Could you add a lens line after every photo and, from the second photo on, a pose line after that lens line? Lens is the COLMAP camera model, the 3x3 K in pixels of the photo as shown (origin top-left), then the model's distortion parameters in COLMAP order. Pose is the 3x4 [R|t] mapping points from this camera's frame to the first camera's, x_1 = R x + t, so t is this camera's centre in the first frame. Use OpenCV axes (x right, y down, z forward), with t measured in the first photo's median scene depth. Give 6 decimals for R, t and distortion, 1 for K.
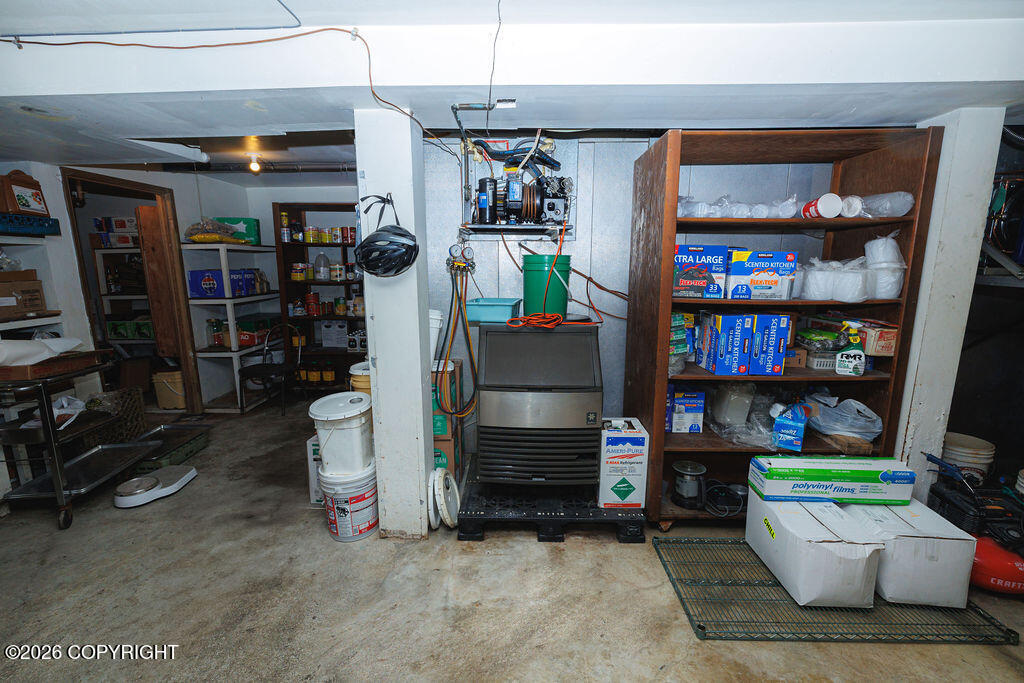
lens RADIAL K [[439.4, 0, 512.0], [0, 439.4, 341.5], [0, 0, 1]] dist [0.000483, 0.000226]
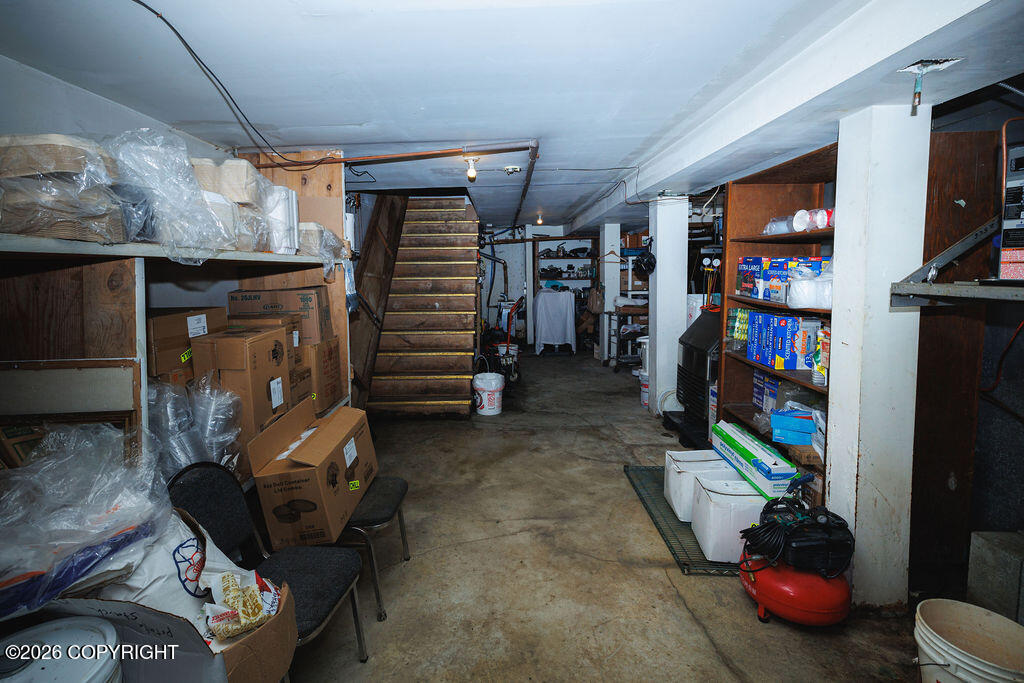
lens RADIAL K [[439.4, 0, 512.0], [0, 439.4, 341.5], [0, 0, 1]] dist [0.000483, 0.000226]
pose [[0.055066, 0.173453, -0.983302, 1.725172], [-0.180213, 0.970349, 0.161076, -0.055501], [0.982085, 0.168334, 0.084692, 0.222484]]
